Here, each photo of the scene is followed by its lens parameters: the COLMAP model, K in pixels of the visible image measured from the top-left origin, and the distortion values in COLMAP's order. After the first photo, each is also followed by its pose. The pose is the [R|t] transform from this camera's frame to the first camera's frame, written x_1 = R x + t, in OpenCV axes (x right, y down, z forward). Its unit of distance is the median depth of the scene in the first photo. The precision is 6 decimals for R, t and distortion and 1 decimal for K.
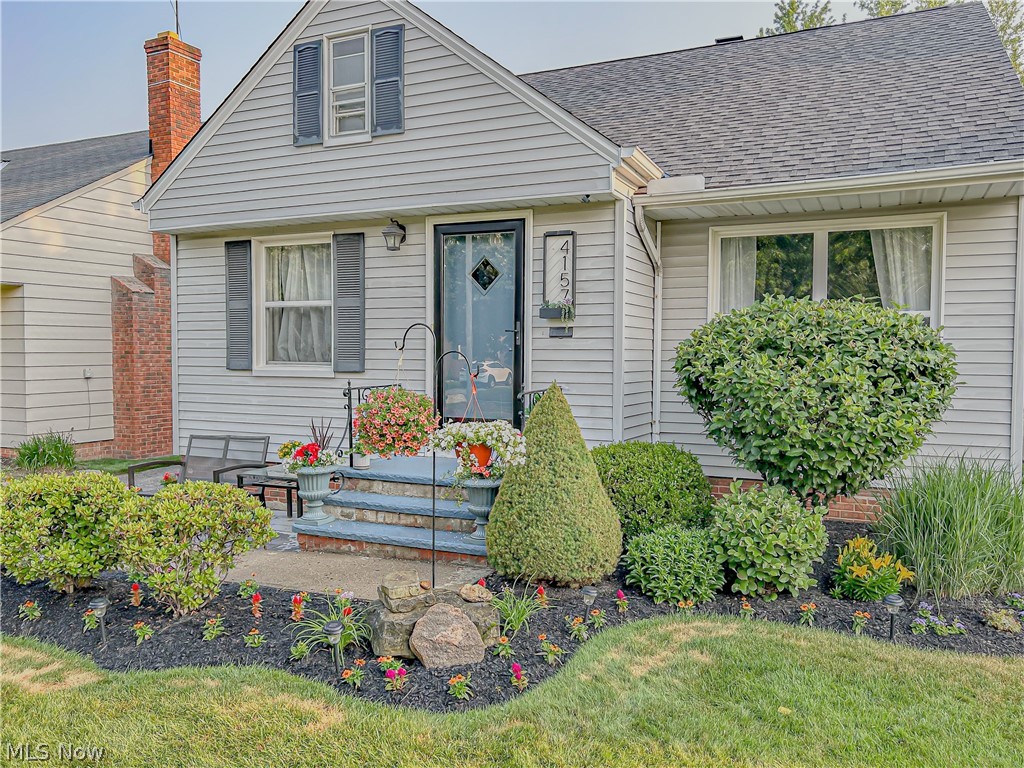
lens RADIAL K [[796.4, 0, 515.5], [0, 796.4, 378.4], [0, 0, 1]] dist [-0.003744, 0.000454]
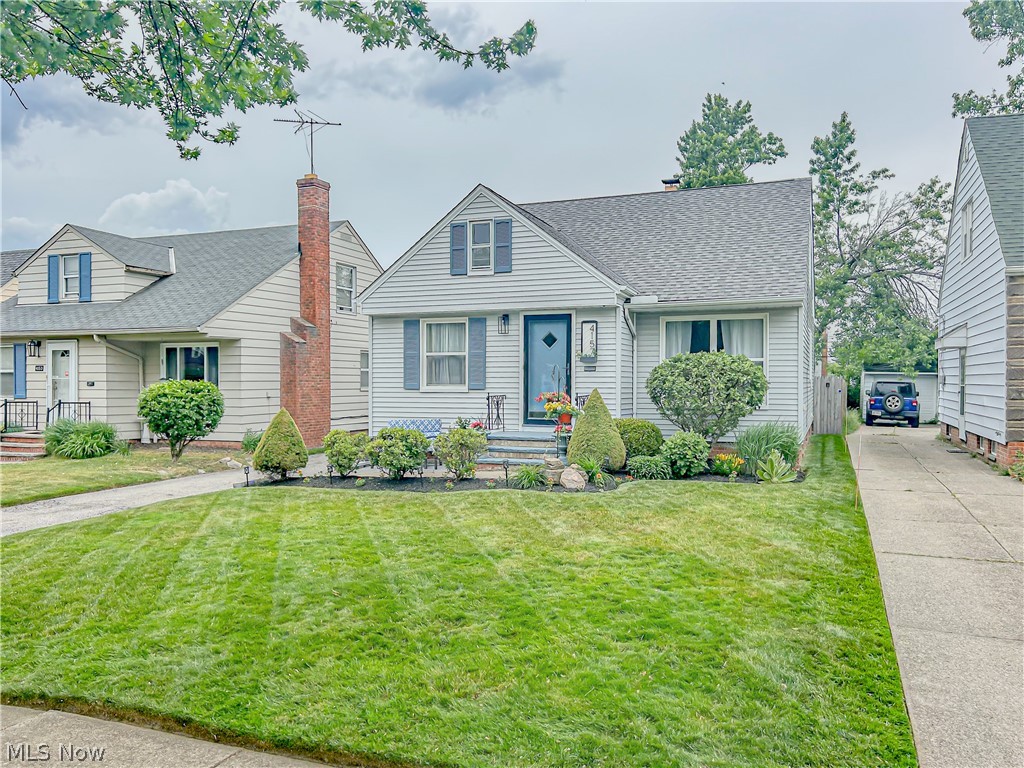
lens RADIAL K [[796.4, 0, 510.6], [0, 796.4, 388.0], [0, 0, 1]] dist [-0.003744, 0.000454]
pose [[0.998482, -0.005390, 0.054821, -0.244634], [0.006763, 0.999667, -0.024904, 0.039169], [-0.054668, 0.025237, 0.998186, -0.982486]]
